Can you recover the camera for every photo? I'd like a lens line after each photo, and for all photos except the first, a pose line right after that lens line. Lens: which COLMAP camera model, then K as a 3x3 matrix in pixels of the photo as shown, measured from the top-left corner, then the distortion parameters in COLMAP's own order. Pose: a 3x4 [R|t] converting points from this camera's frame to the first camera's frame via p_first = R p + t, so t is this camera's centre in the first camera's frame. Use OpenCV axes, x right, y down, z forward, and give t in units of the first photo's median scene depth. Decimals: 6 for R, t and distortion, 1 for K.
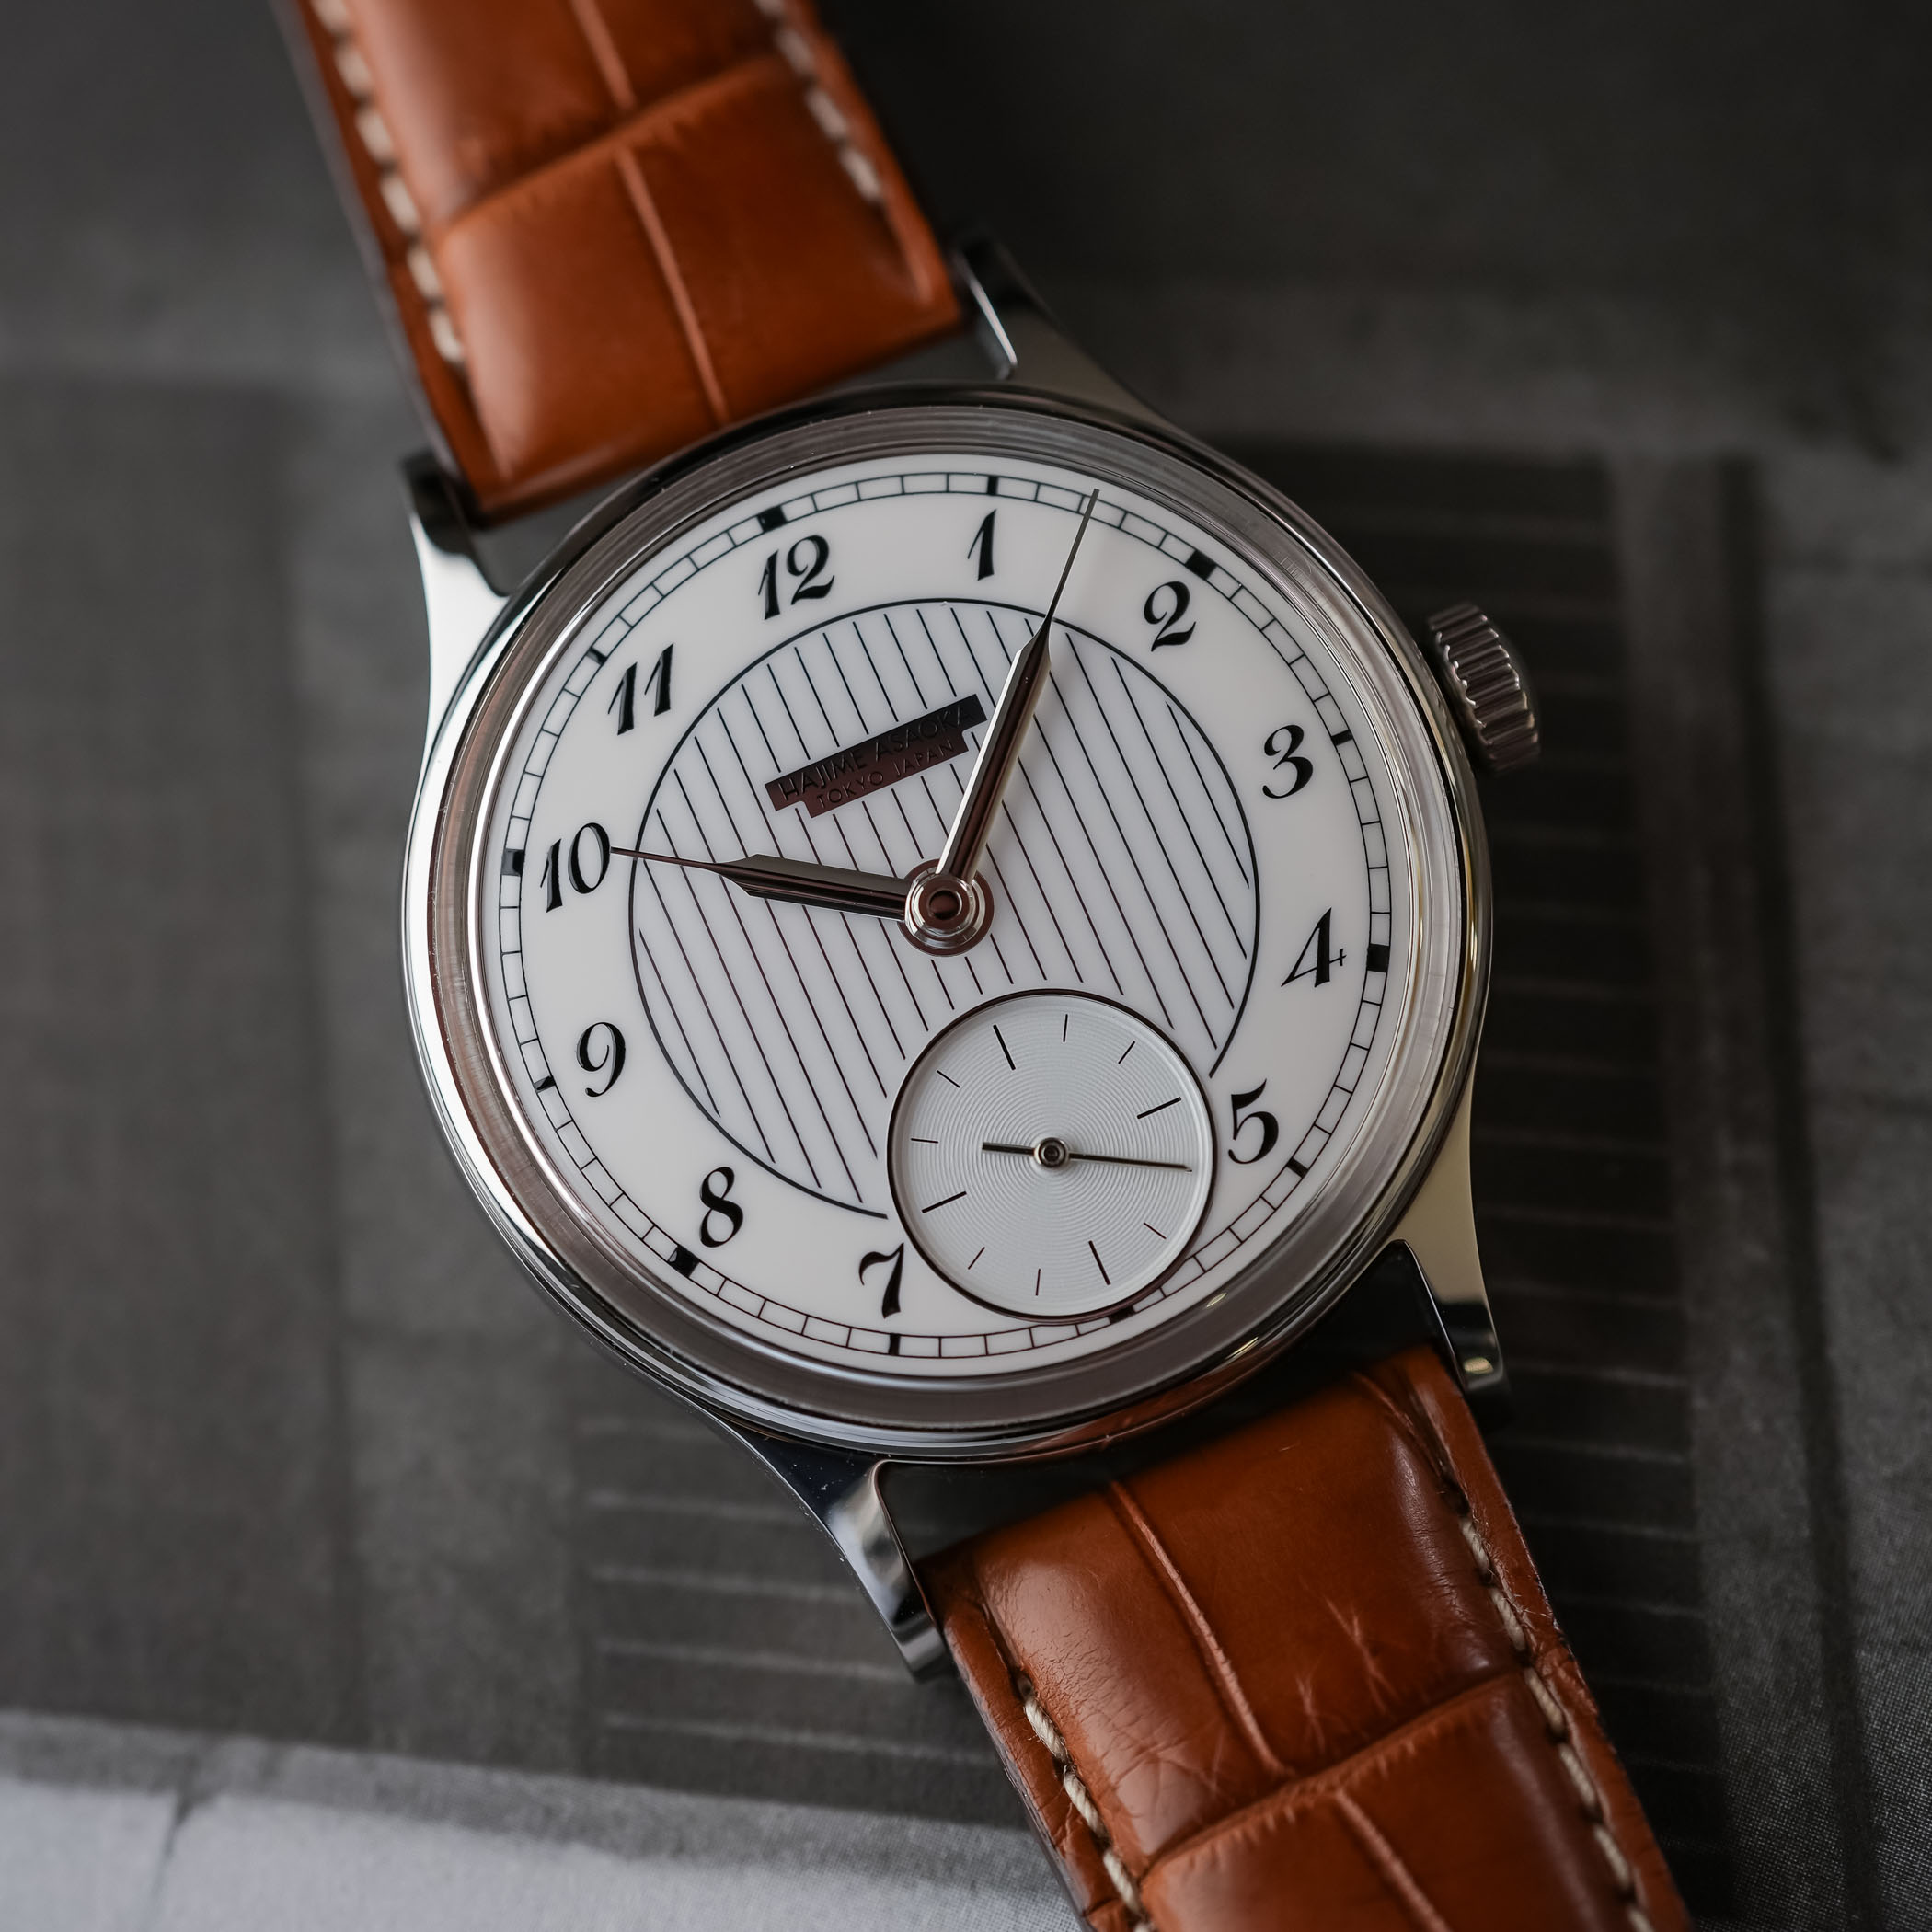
lens RADIAL K [[4611.8, 0, 905.4], [0, 4611.8, 962.3], [0, 0, 1]] dist [0.094810, 0.594193]
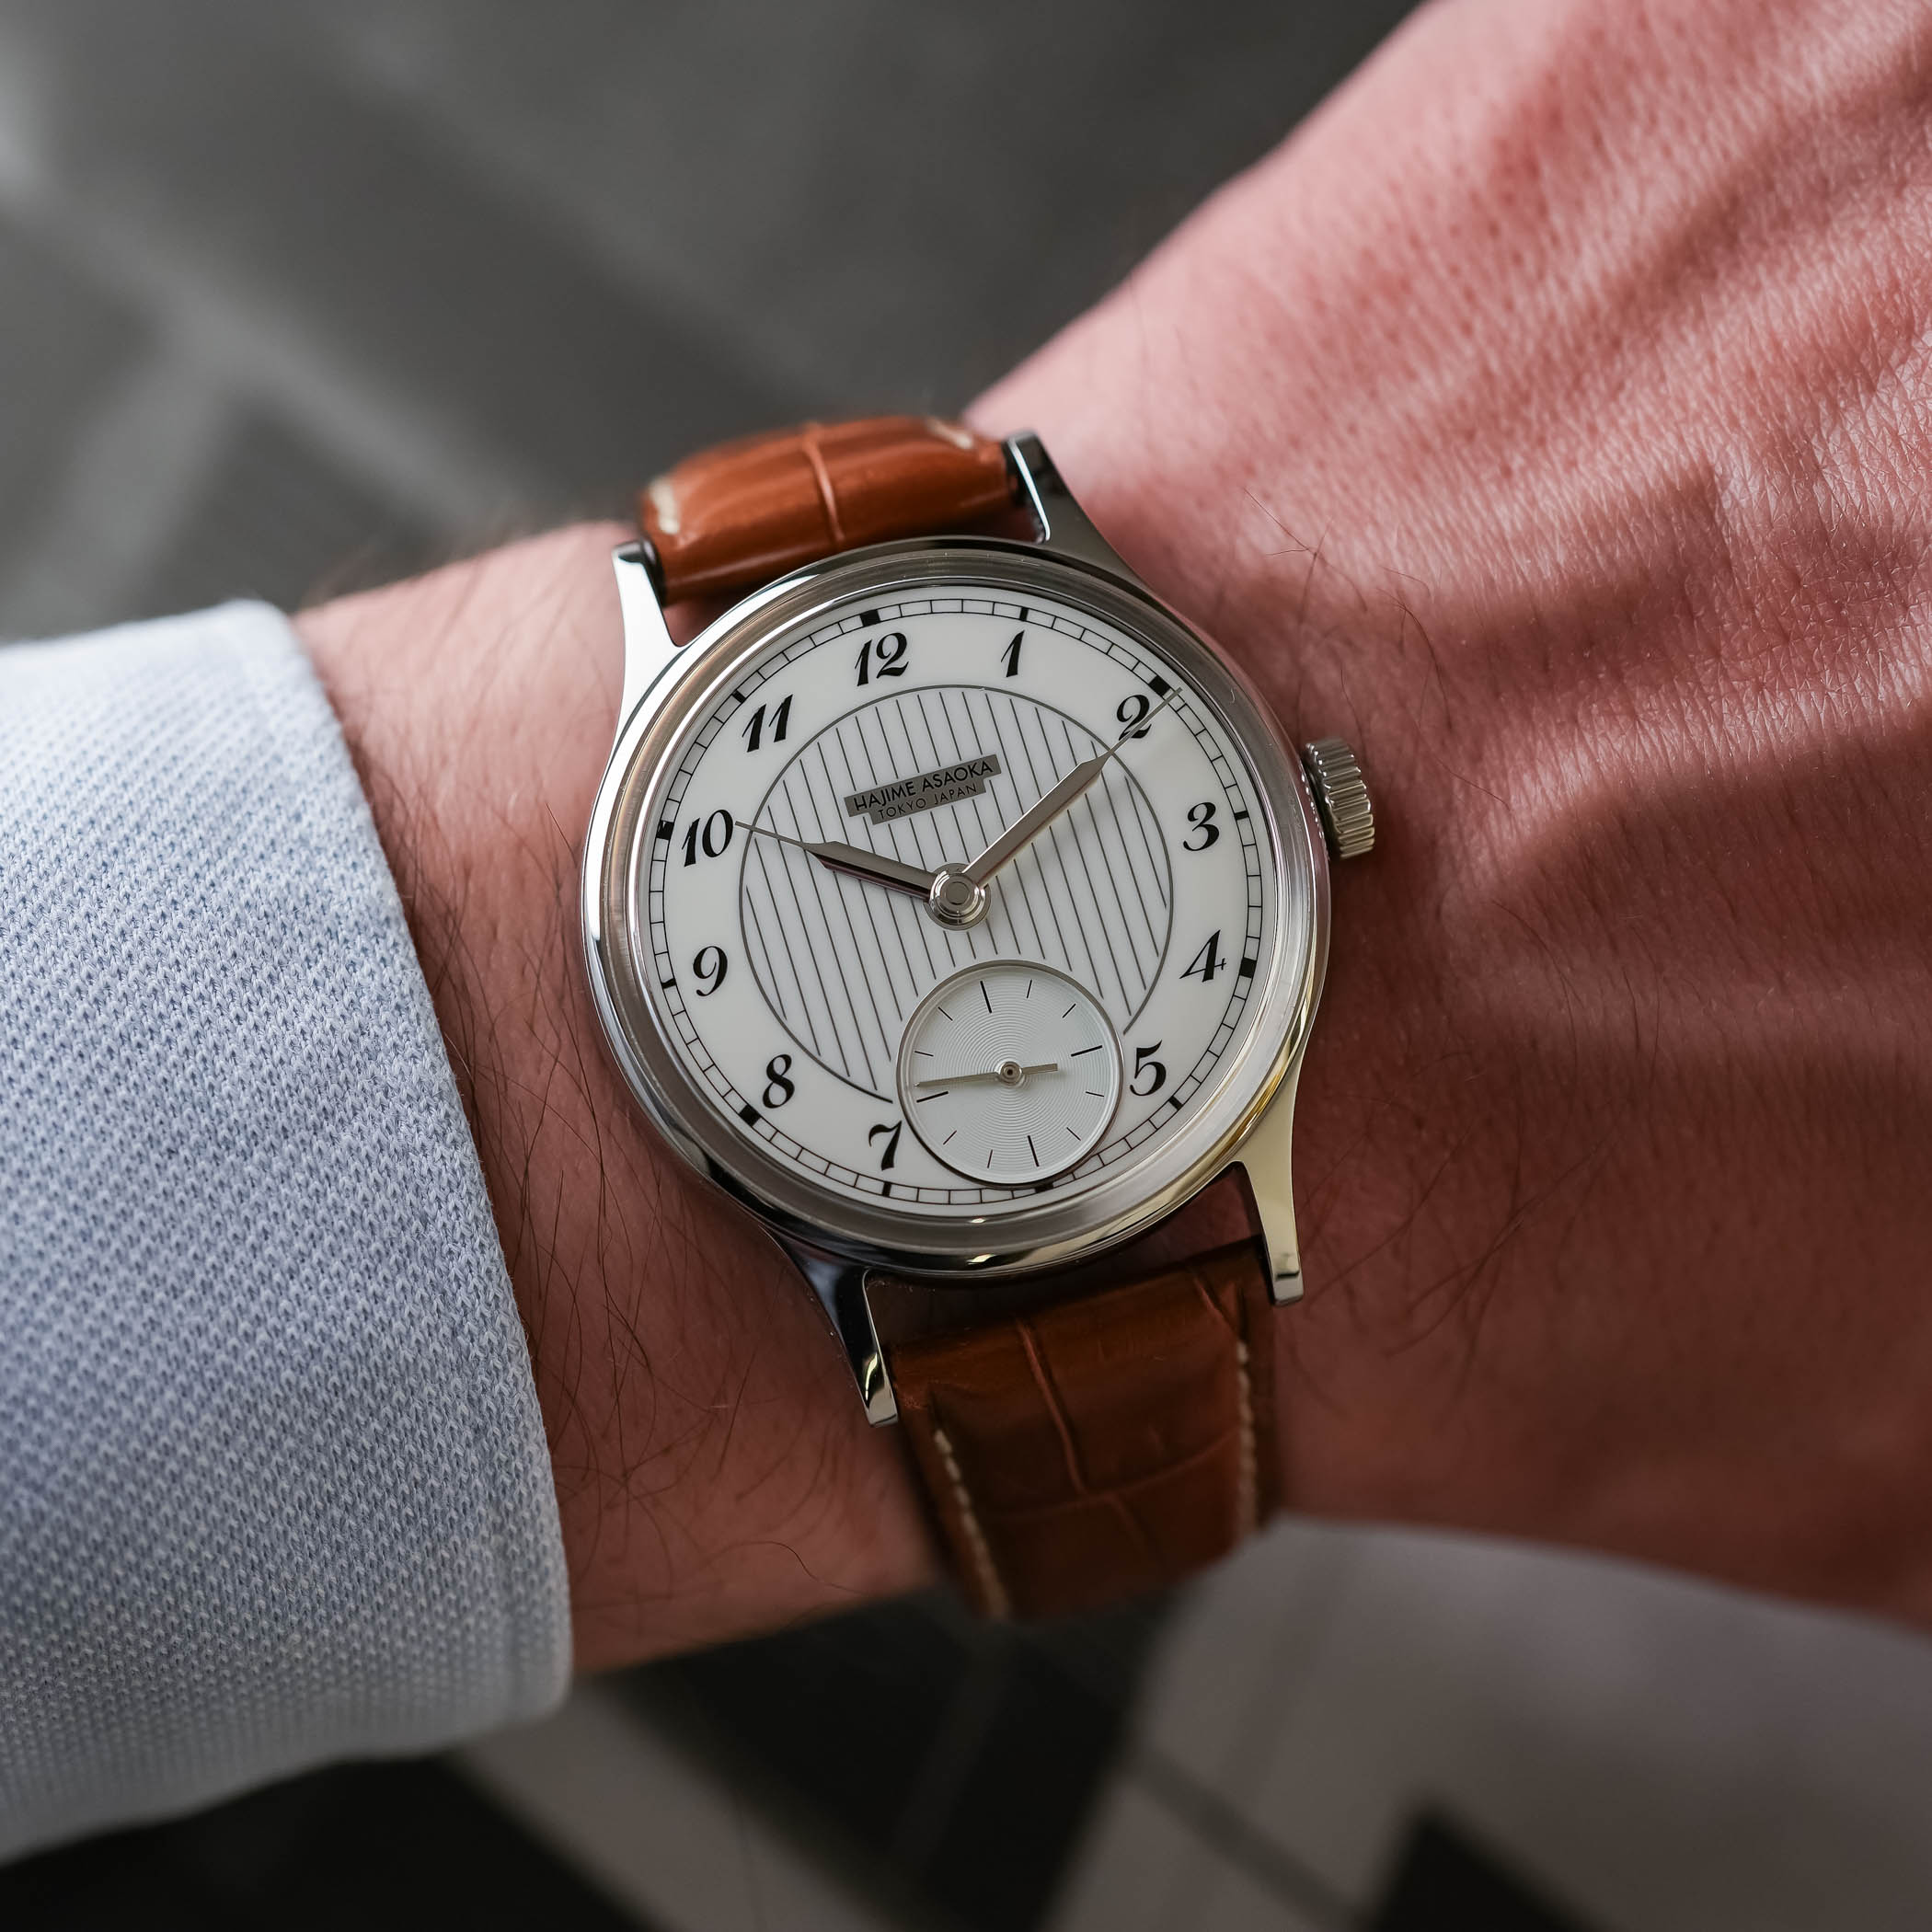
lens RADIAL K [[5186.4, 0, 914.2], [0, 5186.4, 965.2], [0, 0, 1]] dist [0.084932, 0.319124]
pose [[0.992161, 0.122667, 0.023849, -0.041197], [-0.121683, 0.991799, -0.039097, 0.075075], [-0.028450, 0.035889, 0.998951, -0.632492]]
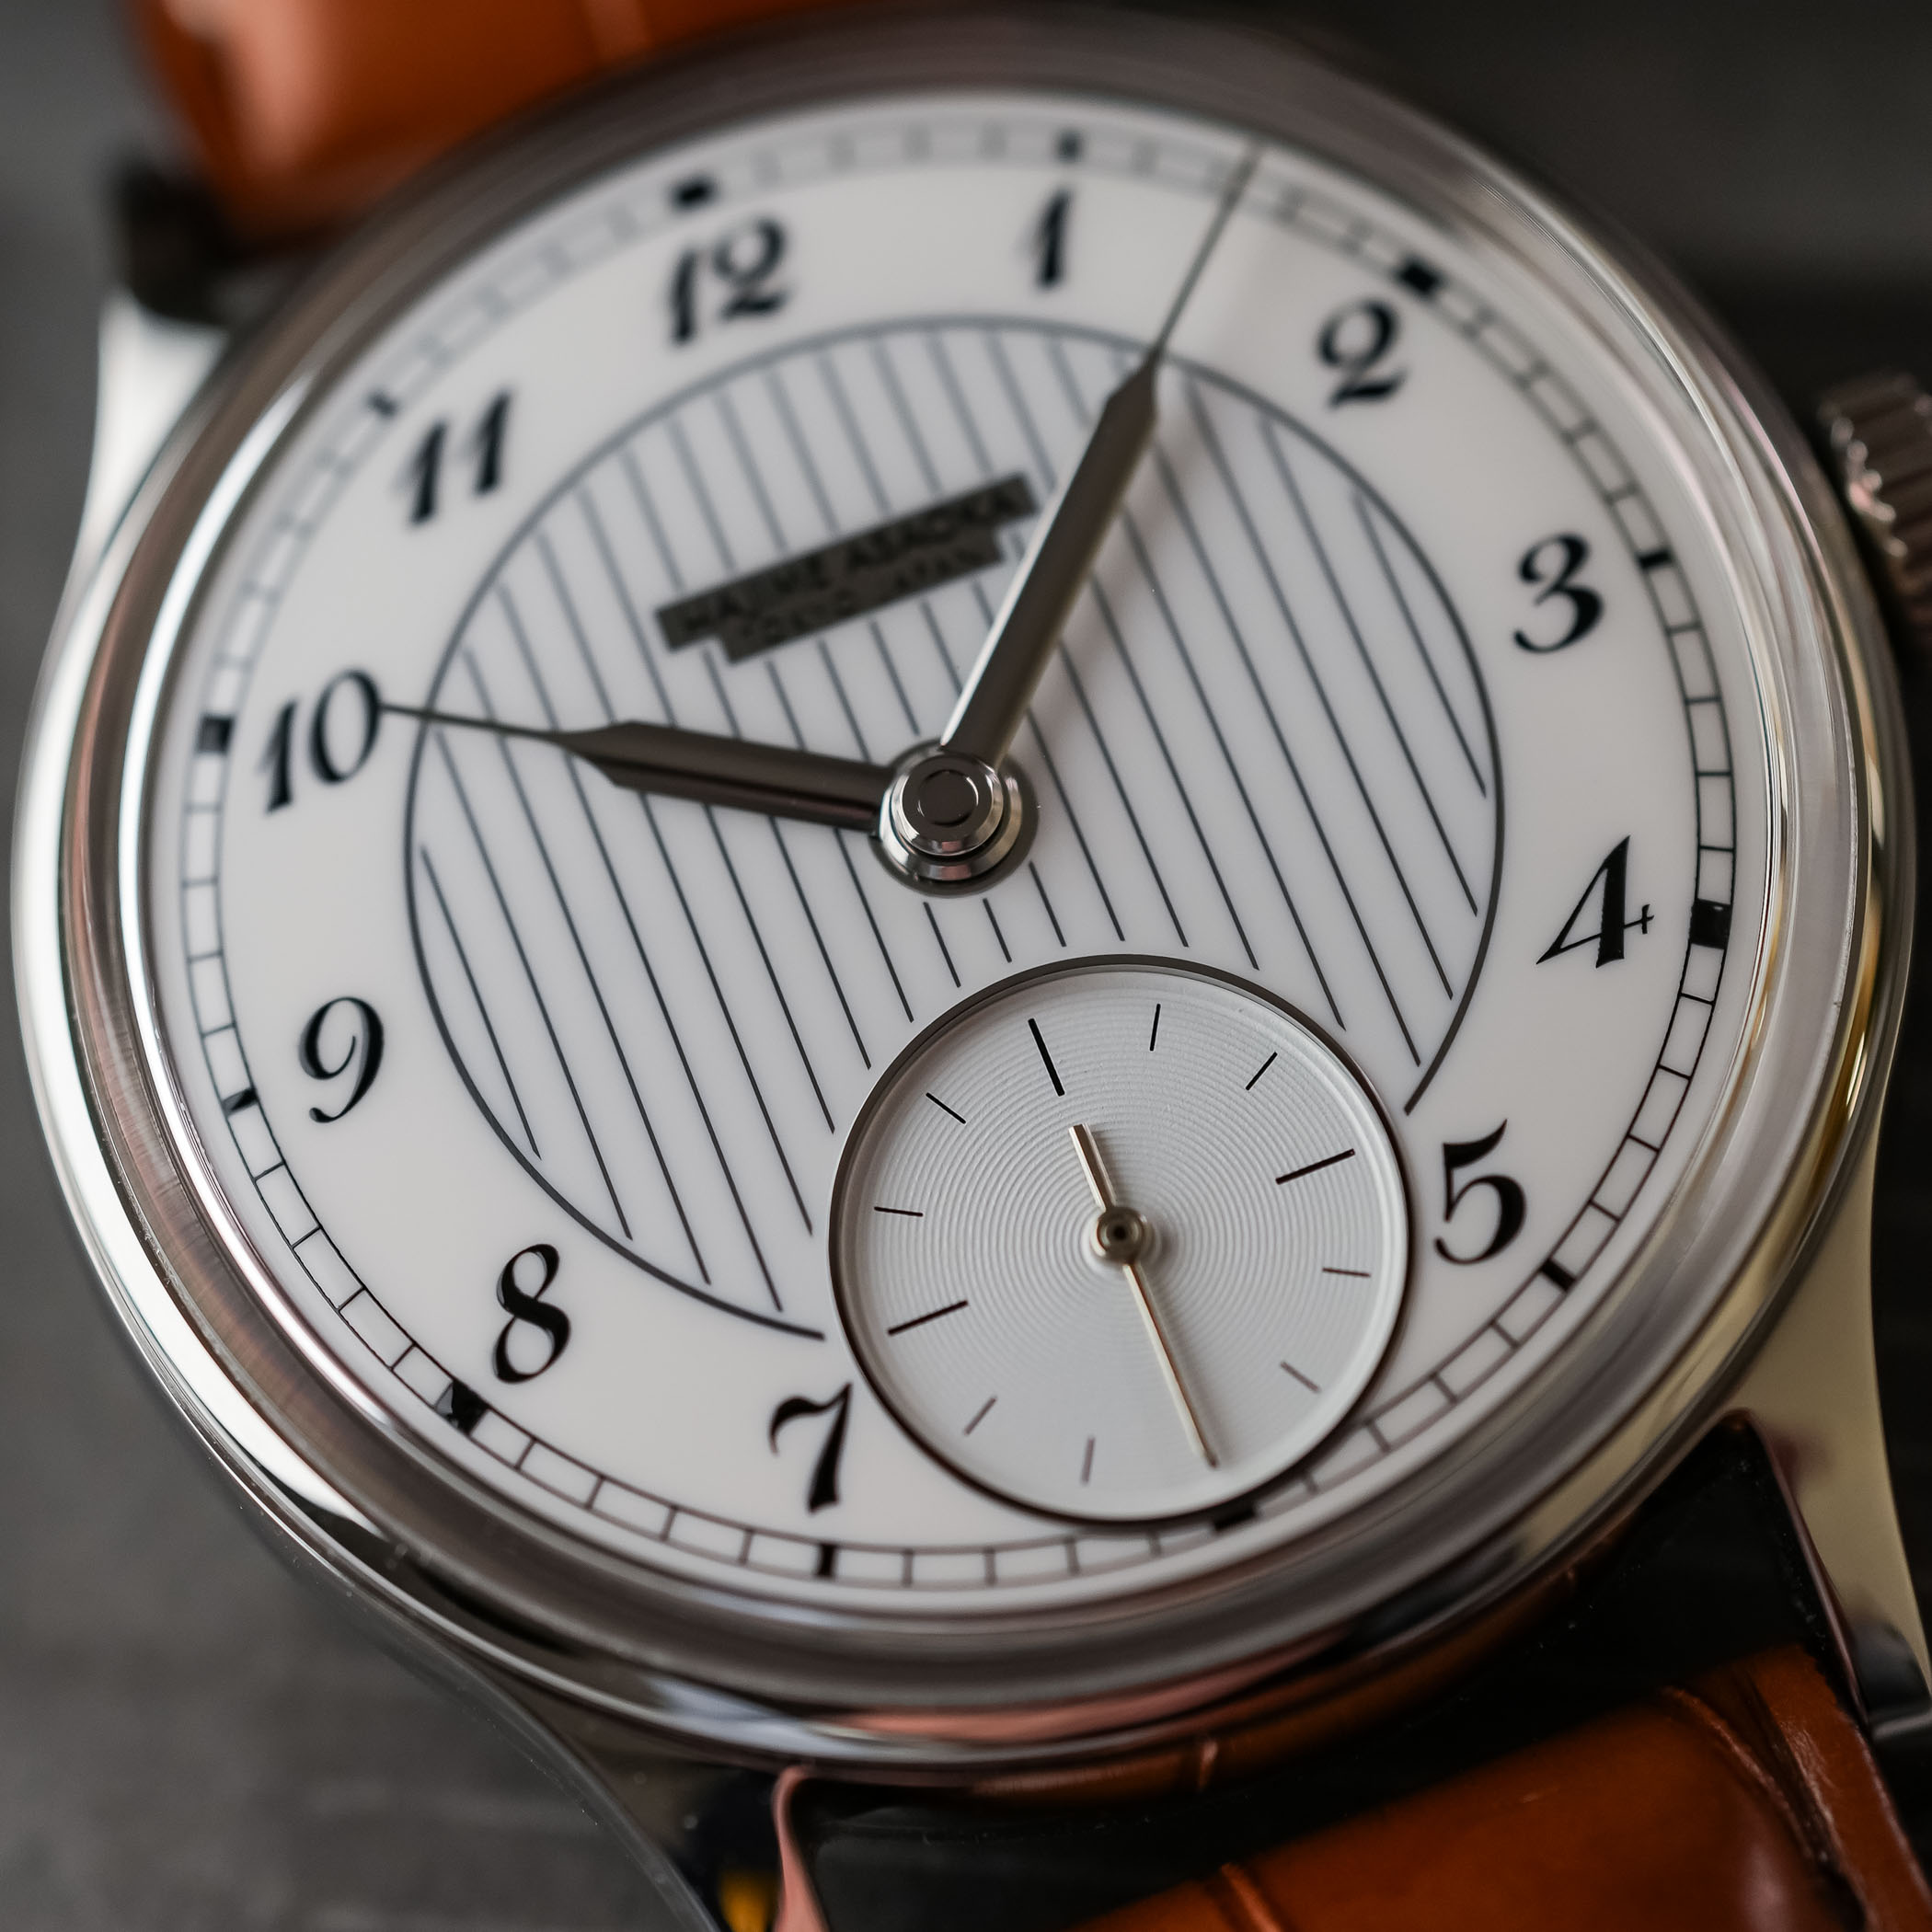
lens RADIAL K [[5866.4, 0, 1046.5], [0, 5866.4, 1100.1], [0, 0, 1]] dist [0.093463, 2.258365]
pose [[0.998190, 0.026944, -0.053771, 0.060368], [-0.036959, 0.980112, -0.194975, 0.164321], [0.047448, 0.196609, 0.979333, 0.292909]]
